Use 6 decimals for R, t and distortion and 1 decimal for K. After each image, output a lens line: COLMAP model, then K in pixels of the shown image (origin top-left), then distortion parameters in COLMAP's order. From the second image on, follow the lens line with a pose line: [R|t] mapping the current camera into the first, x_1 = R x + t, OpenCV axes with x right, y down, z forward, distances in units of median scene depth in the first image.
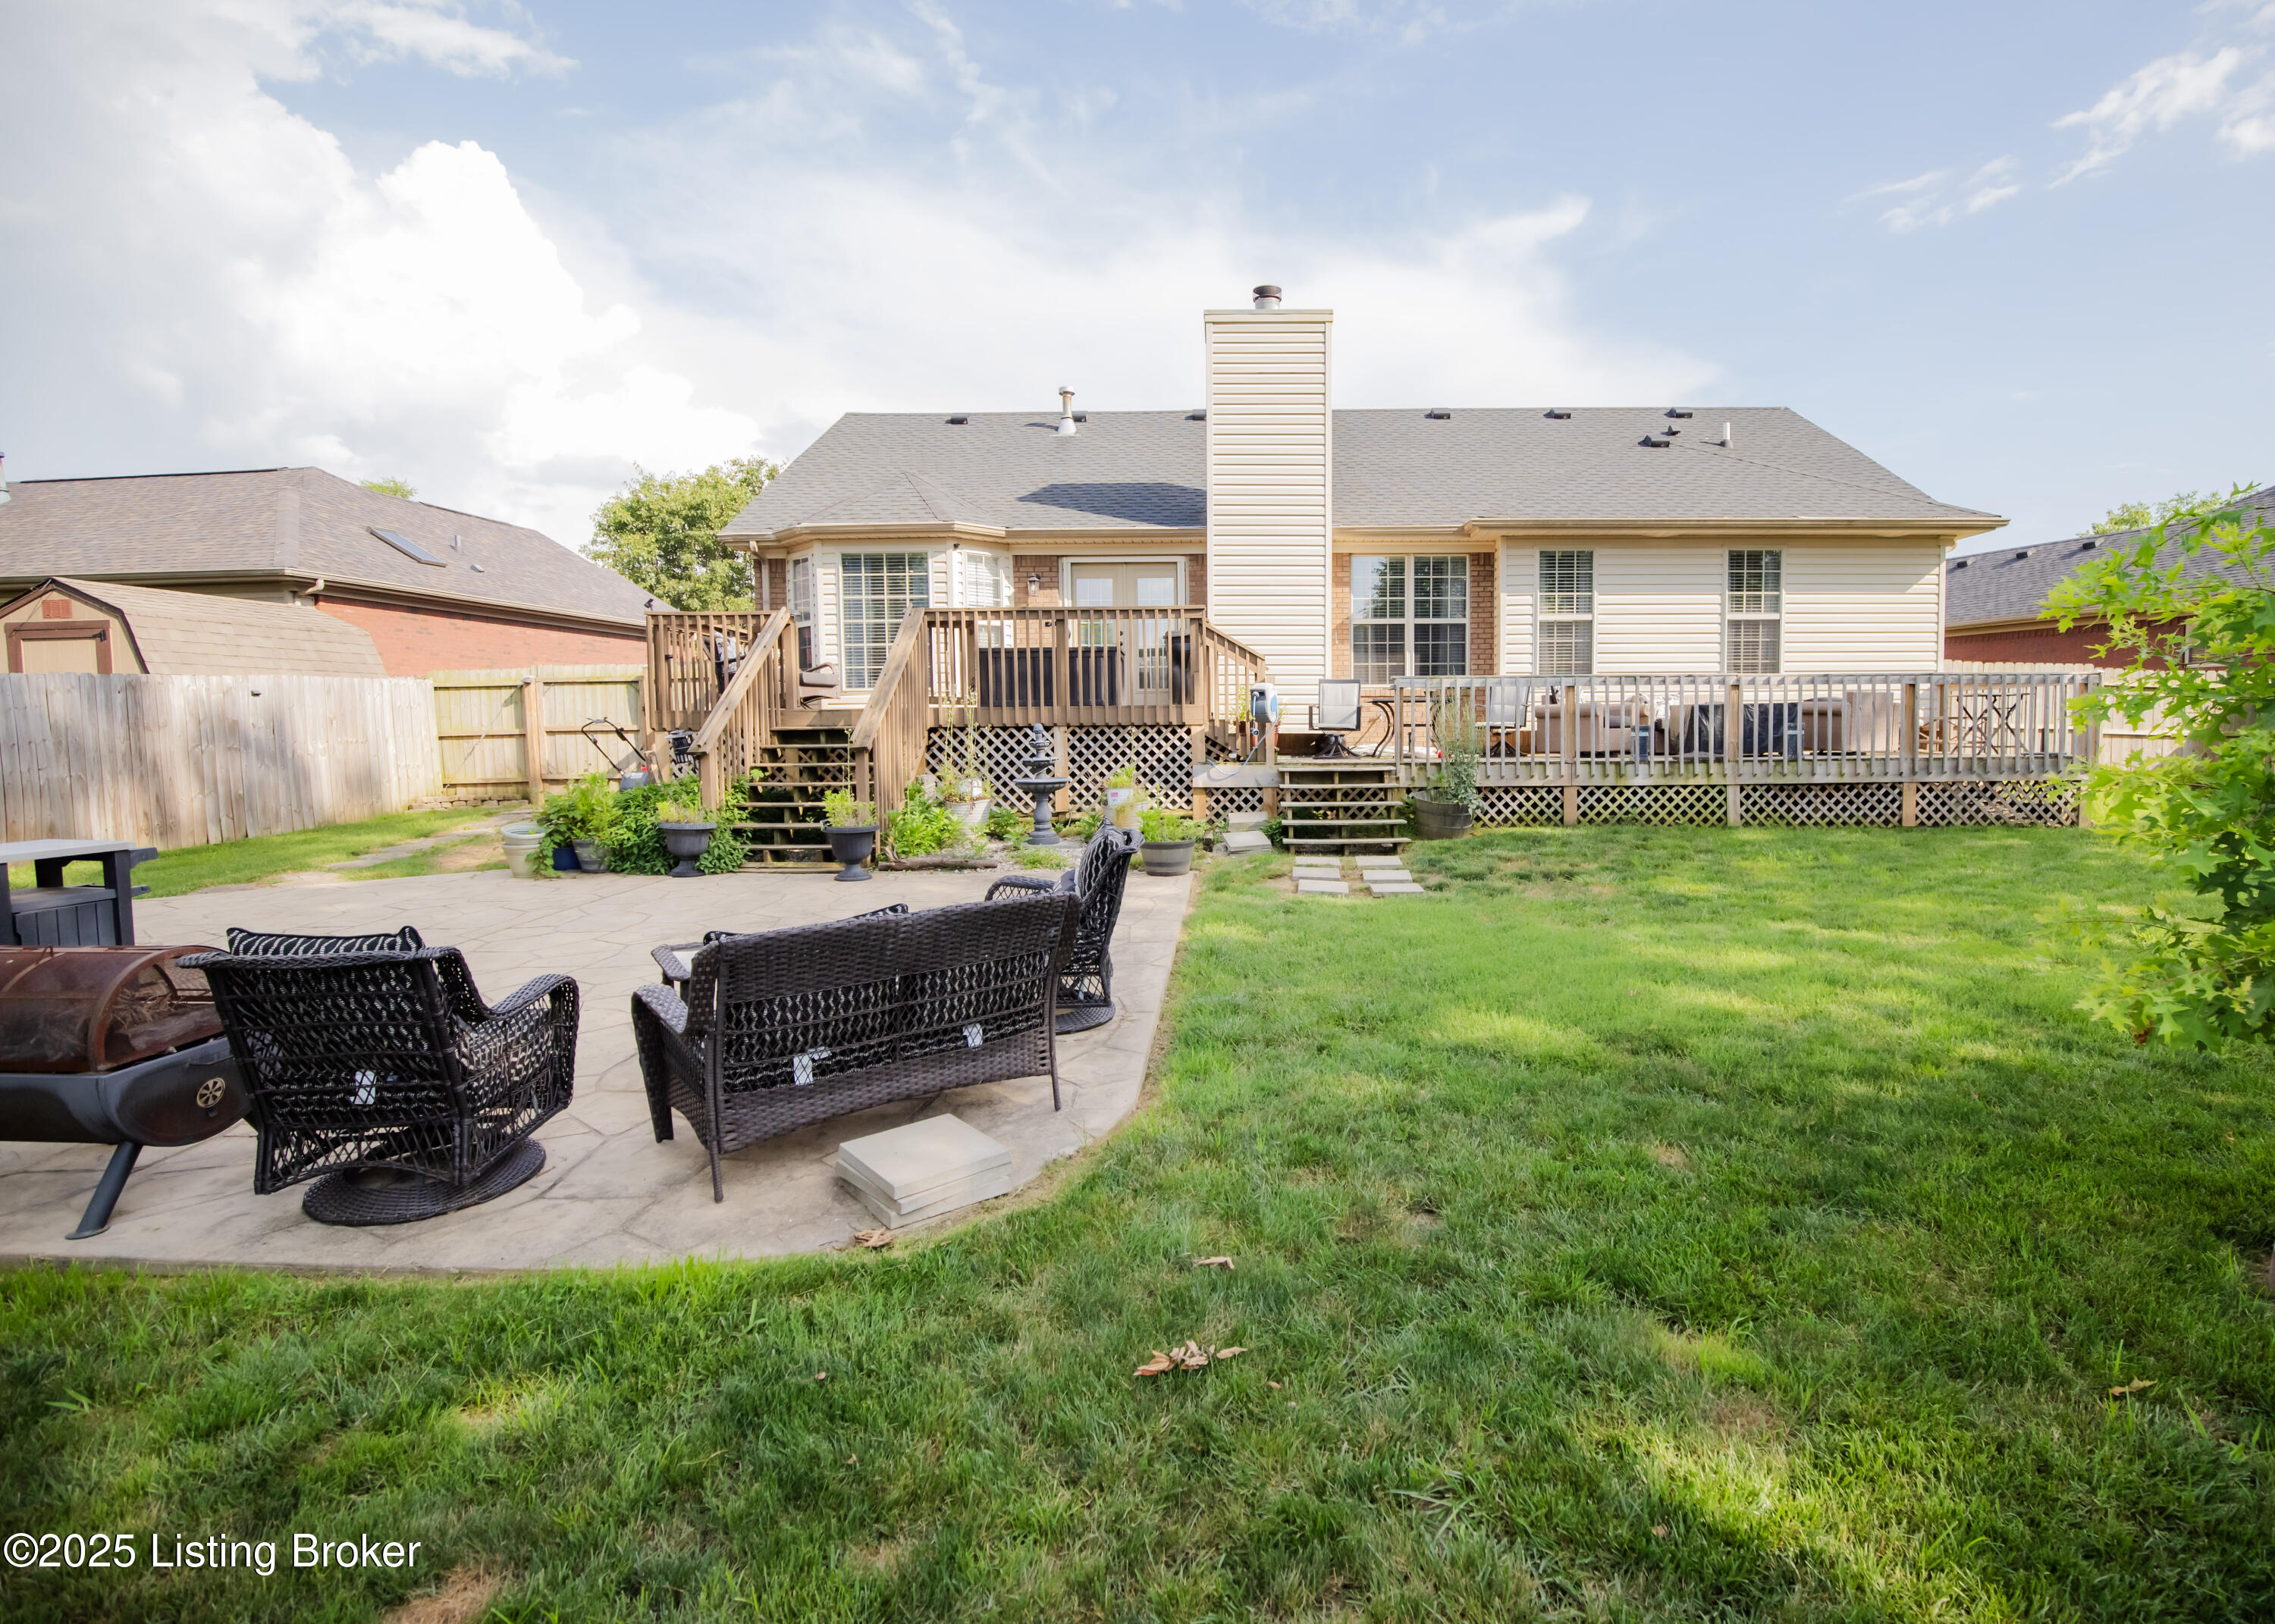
lens RADIAL K [[1134.9, 0, 1238.7], [0, 1134.9, 807.7], [0, 0, 1]] dist [-0.035379, 0.006046]
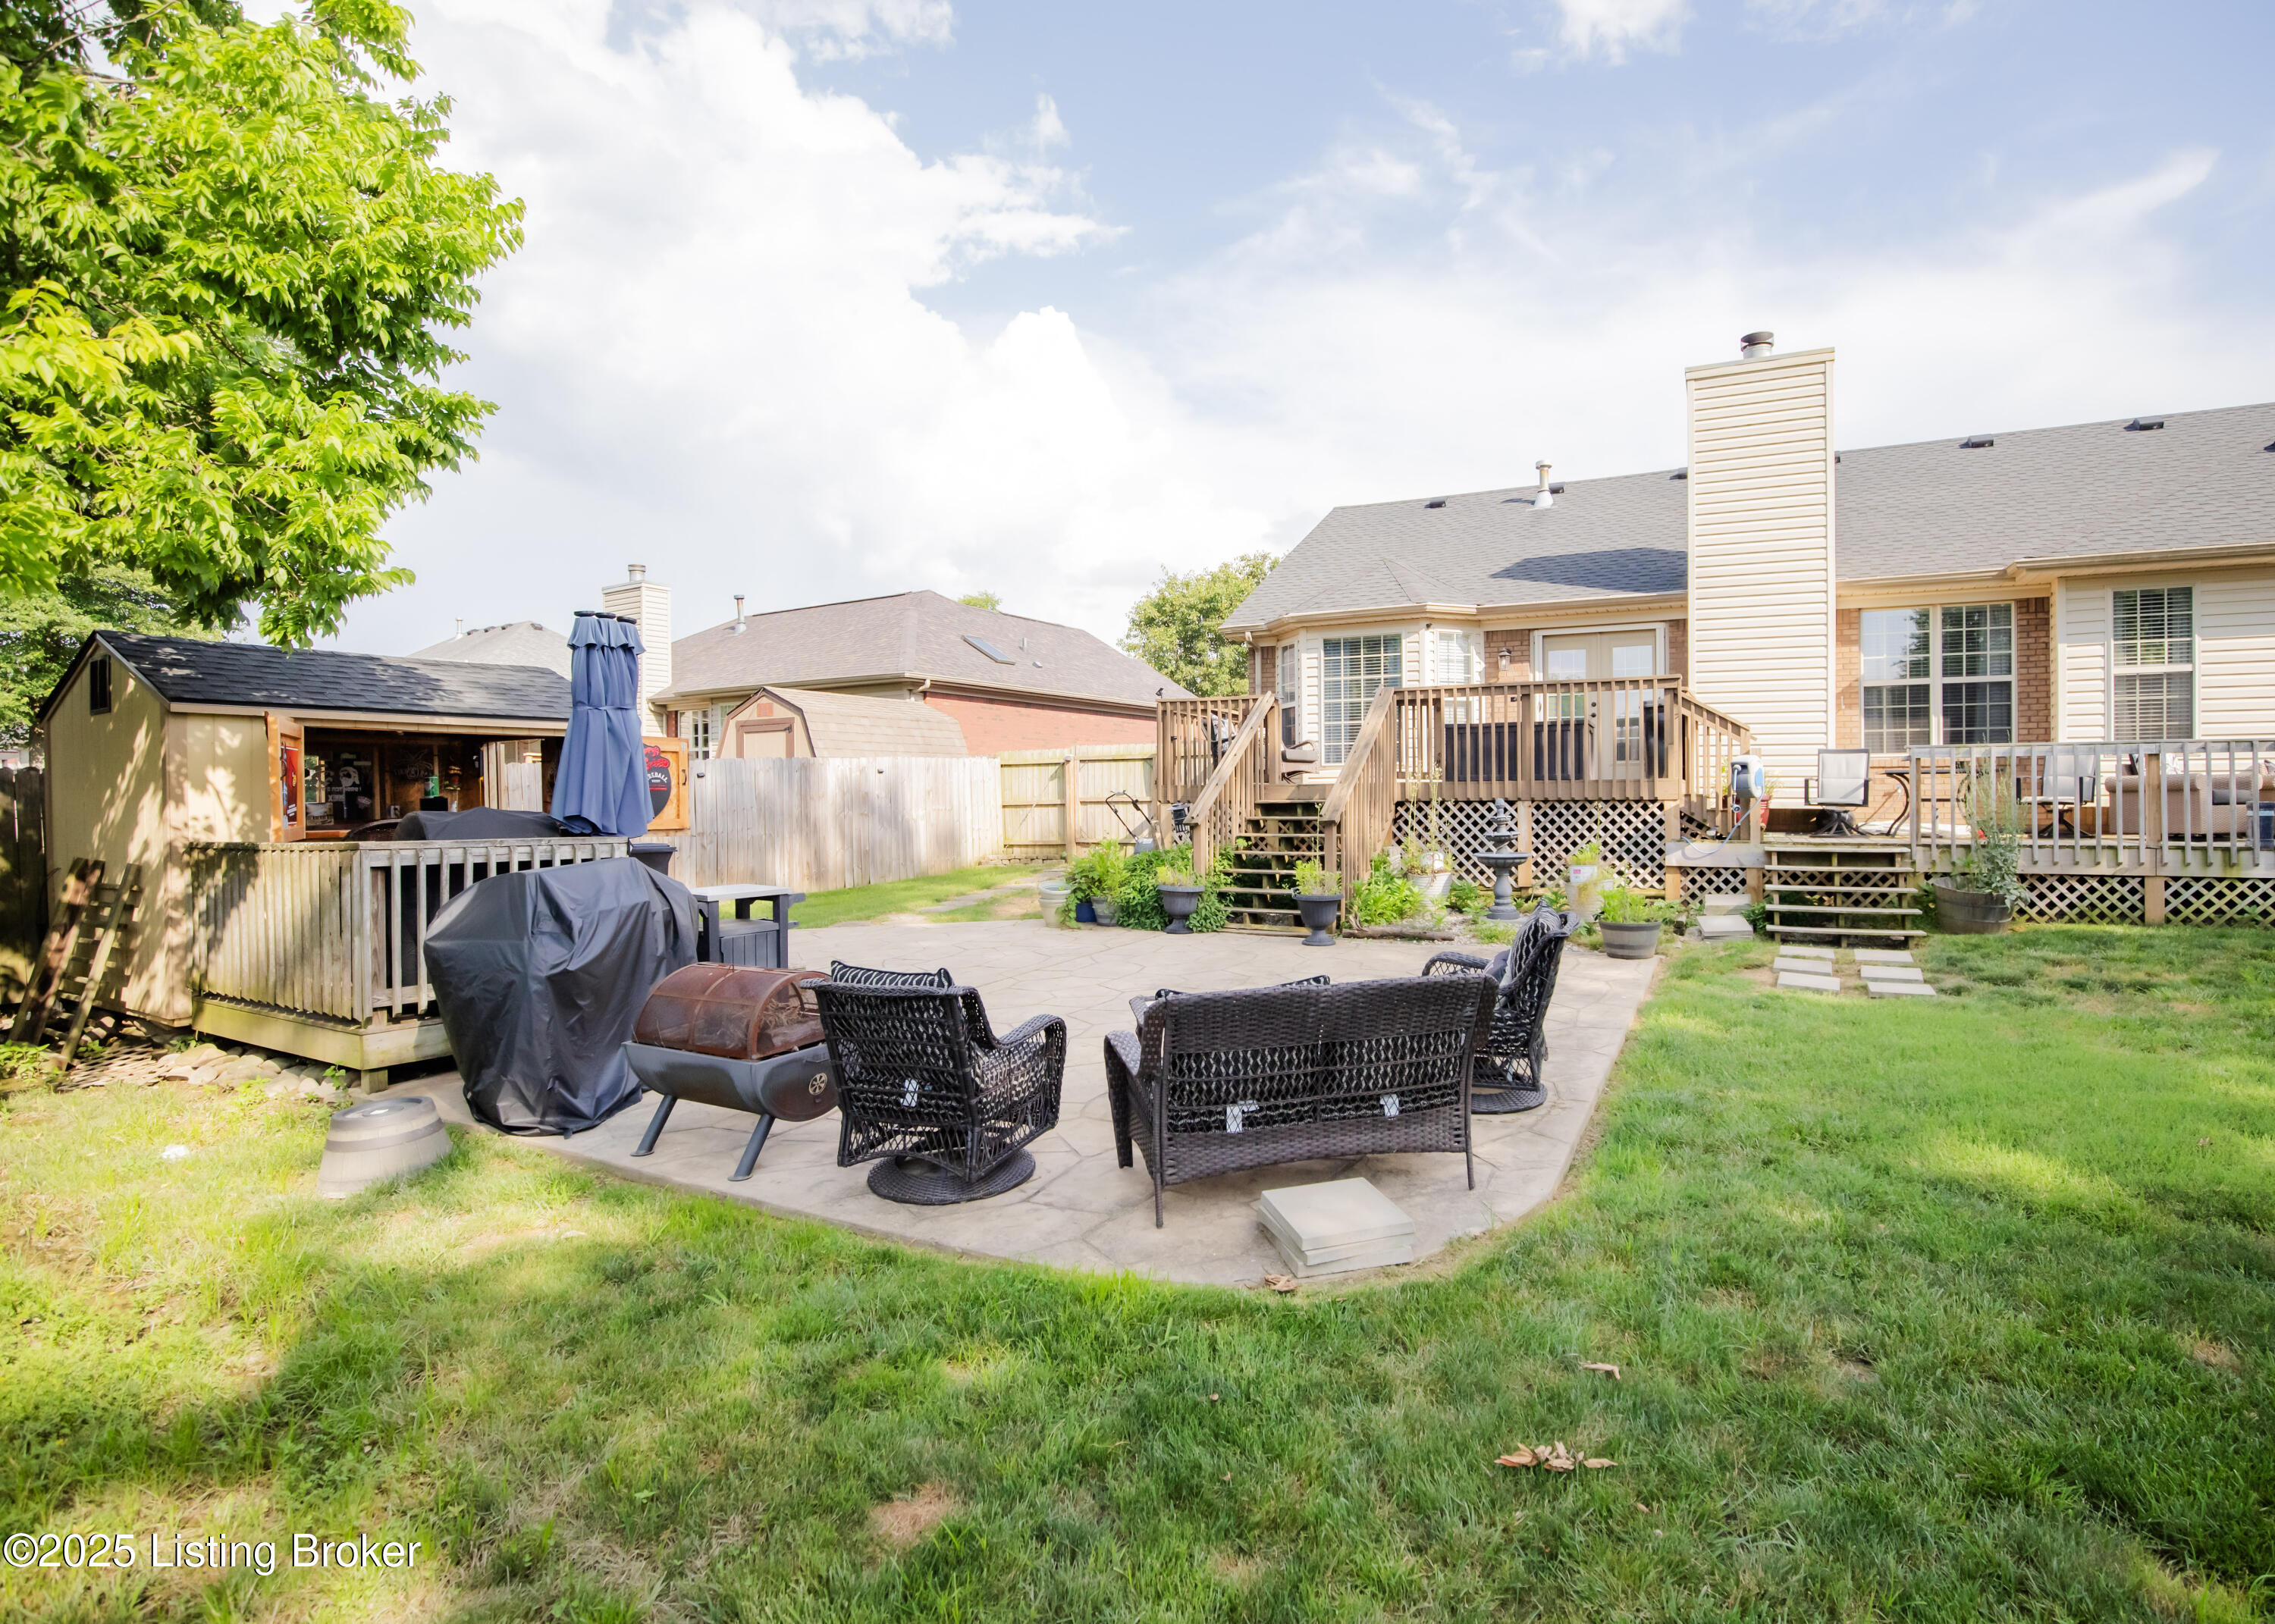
lens RADIAL K [[1134.9, 0, 1220.6], [0, 1134.9, 809.2], [0, 0, 1]] dist [-0.035379, 0.006046]
pose [[0.905050, 0.006750, -0.425252, 0.020348], [-0.031626, 0.998174, -0.051465, -0.004170], [0.424128, 0.060028, 0.903611, -0.009372]]
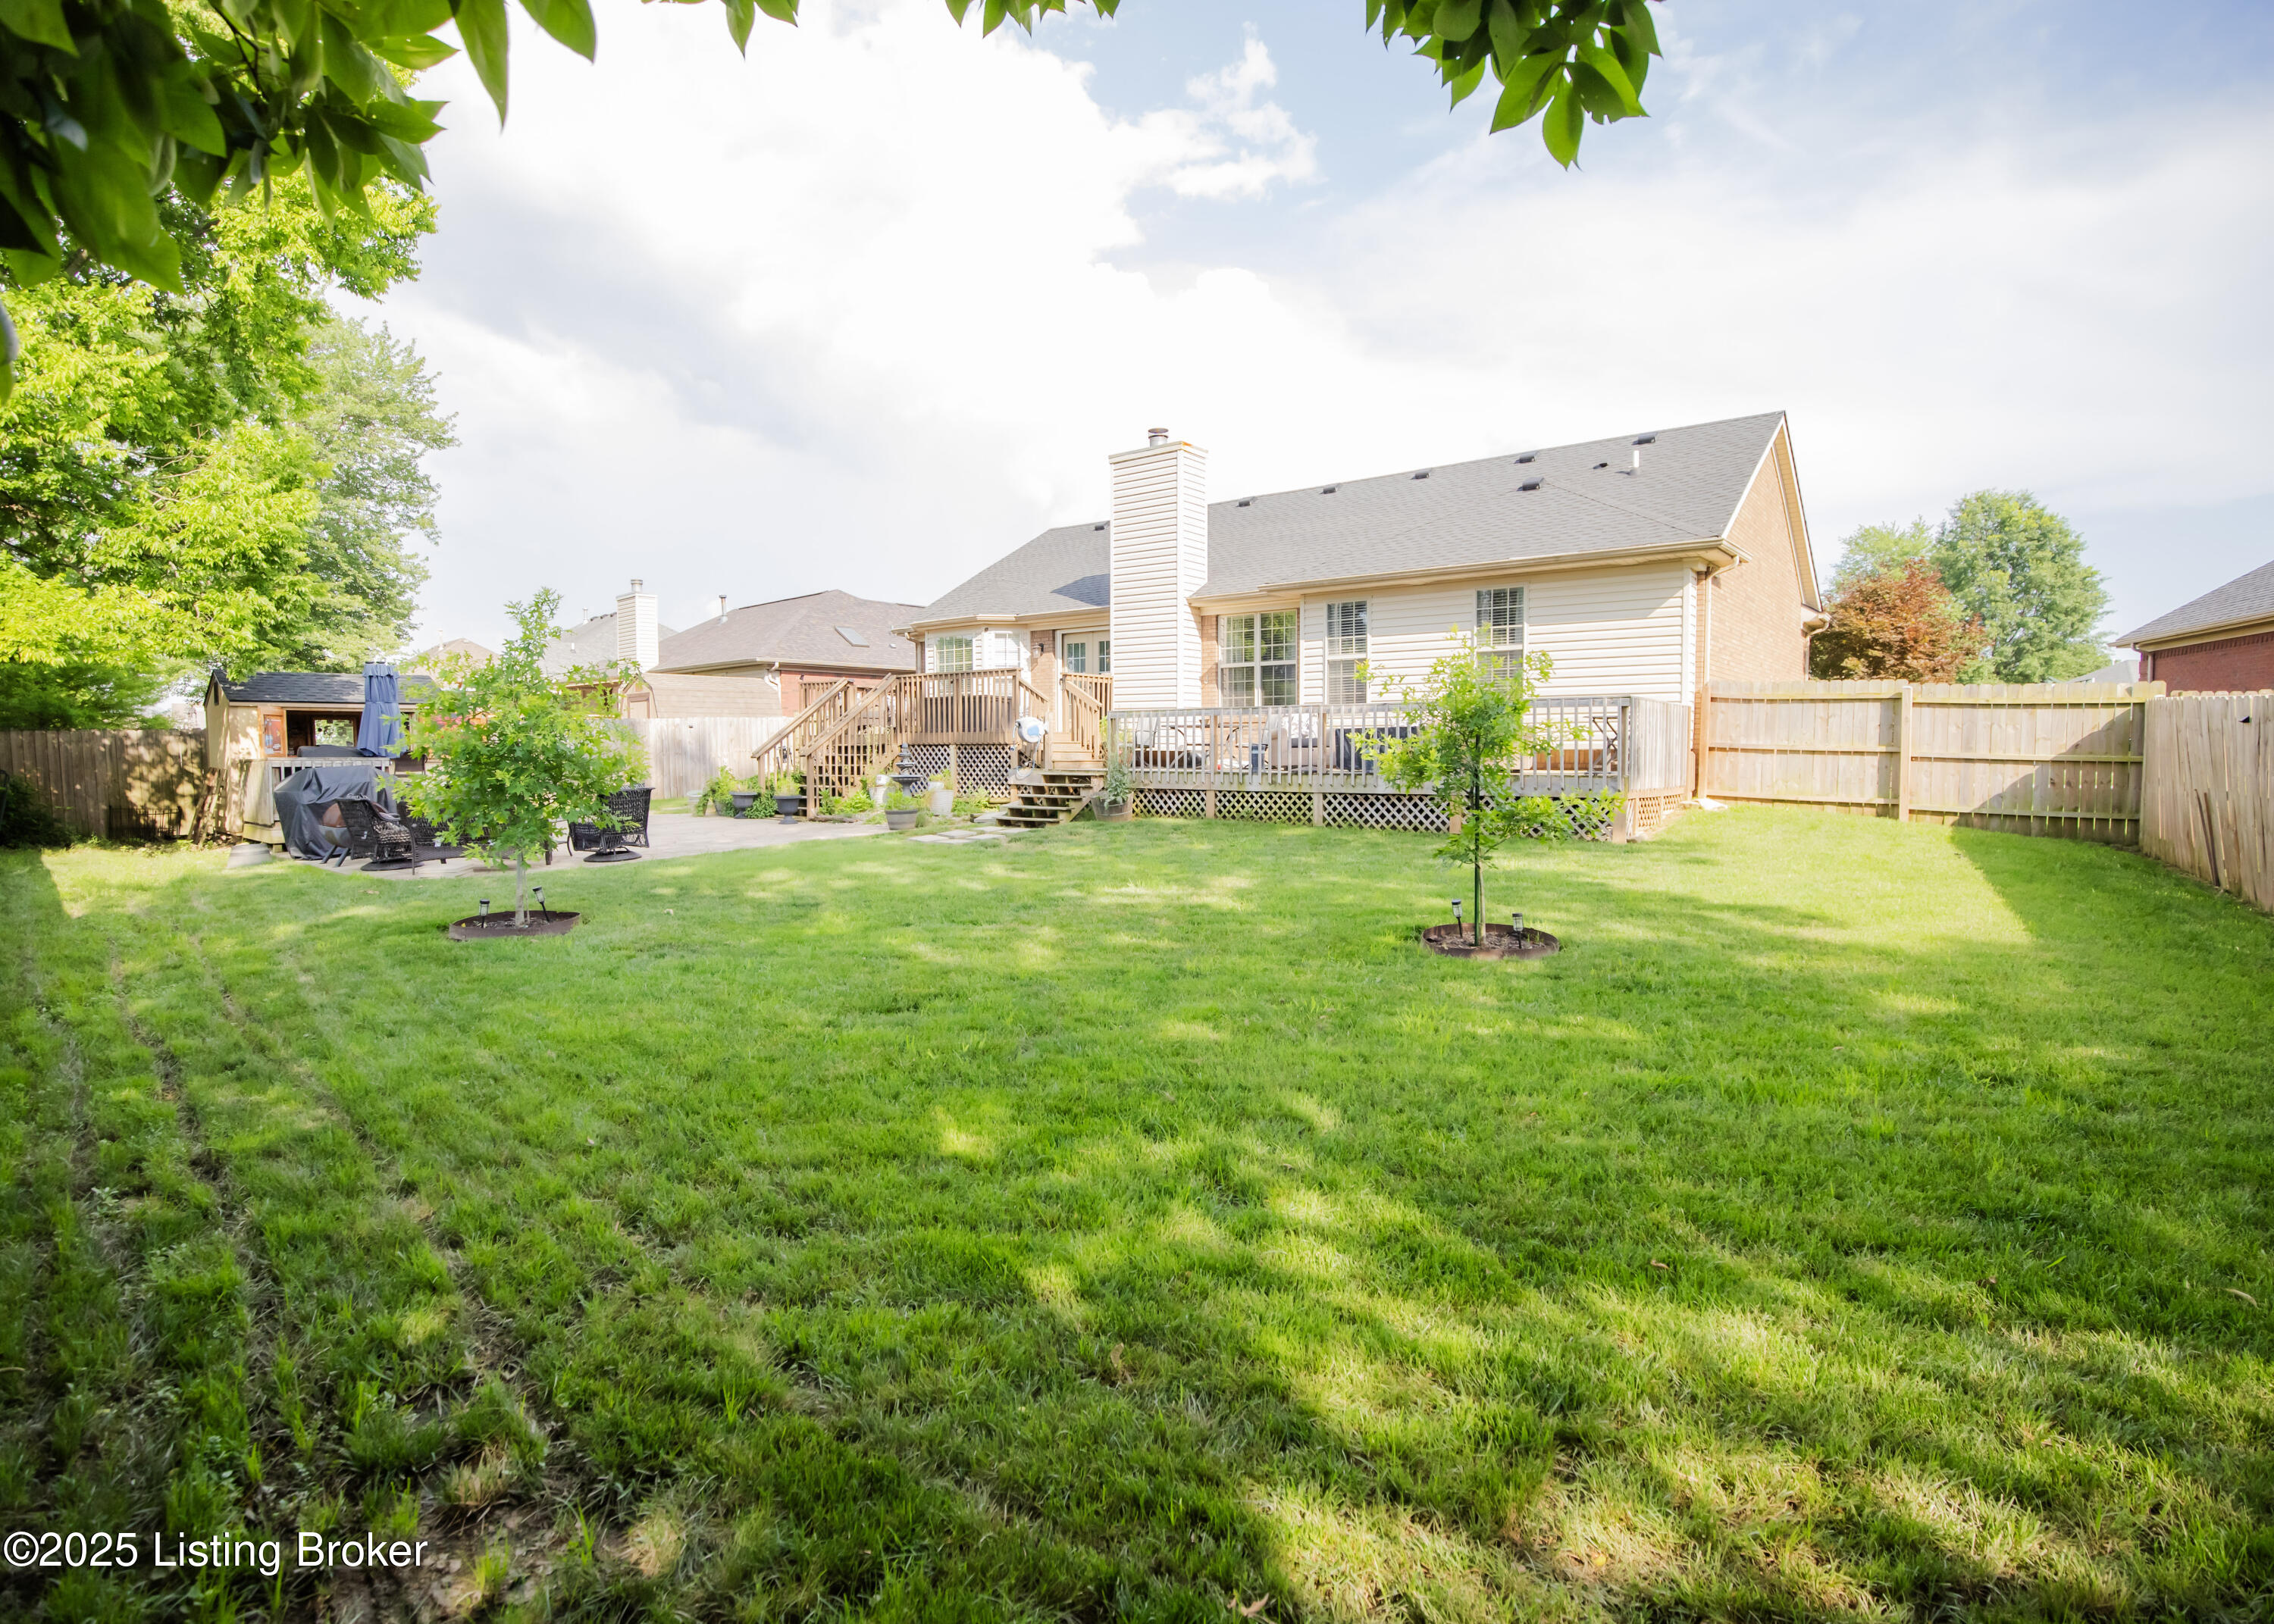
lens RADIAL K [[1134.4, 0, 1148.3], [0, 1134.4, 822.1], [0, 0, 1]] dist [-0.035379, 0.006046]
pose [[0.783286, 0.047160, -0.619870, 0.916270], [-0.048581, 0.998713, 0.014595, 0.002628], [0.619760, 0.018681, 0.784569, -0.092019]]
